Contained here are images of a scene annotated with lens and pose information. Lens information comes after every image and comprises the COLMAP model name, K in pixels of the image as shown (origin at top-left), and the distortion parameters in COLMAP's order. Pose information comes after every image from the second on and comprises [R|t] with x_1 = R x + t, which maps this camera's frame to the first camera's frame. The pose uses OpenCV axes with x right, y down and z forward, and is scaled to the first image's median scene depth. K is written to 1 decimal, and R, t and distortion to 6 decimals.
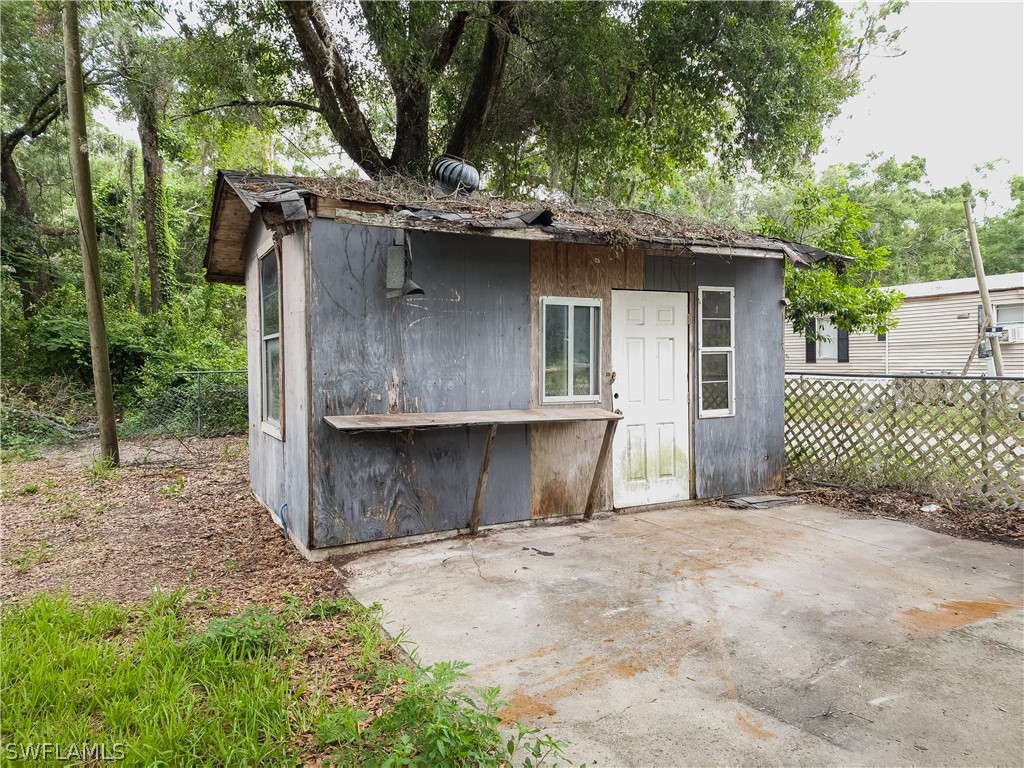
lens RADIAL K [[689.7, 0, 512.0], [0, 689.7, 384.0], [0, 0, 1]] dist [0.000170, -0.000023]
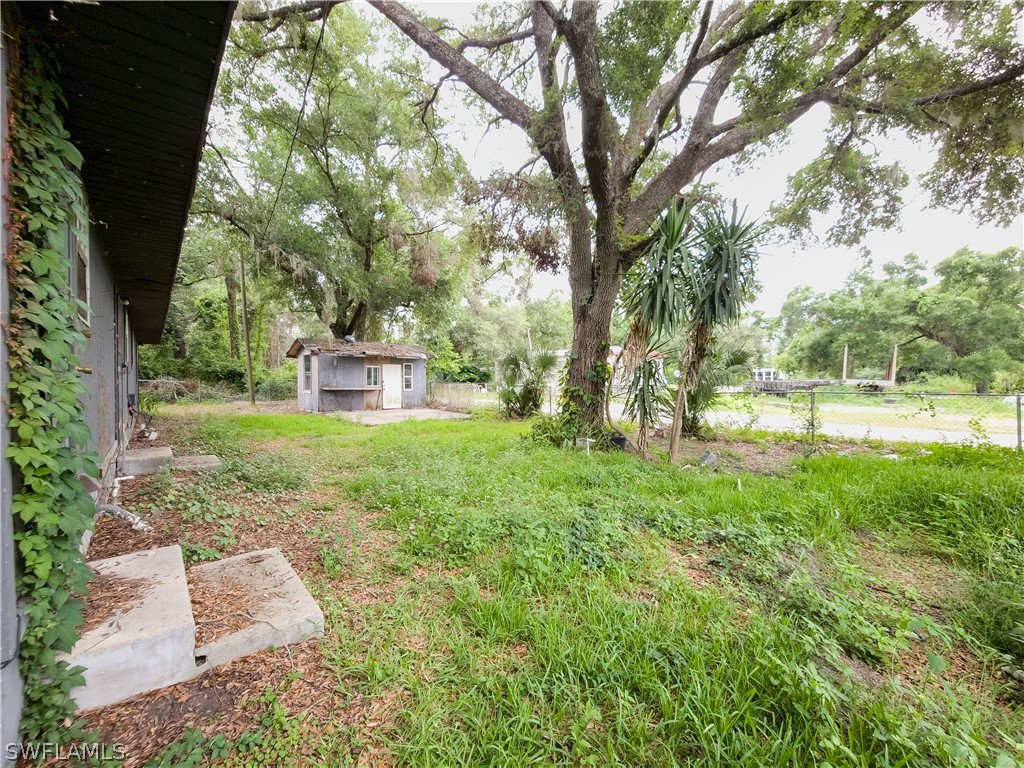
lens RADIAL K [[409.1, 0, 512.0], [0, 409.1, 384.0], [0, 0, 1]] dist [0.000225, 0.000003]
pose [[0.974982, 0.010613, 0.222031, 0.416608], [-0.006520, 0.999795, -0.019157, 0.057457], [-0.222189, 0.017230, 0.974851, -2.152283]]
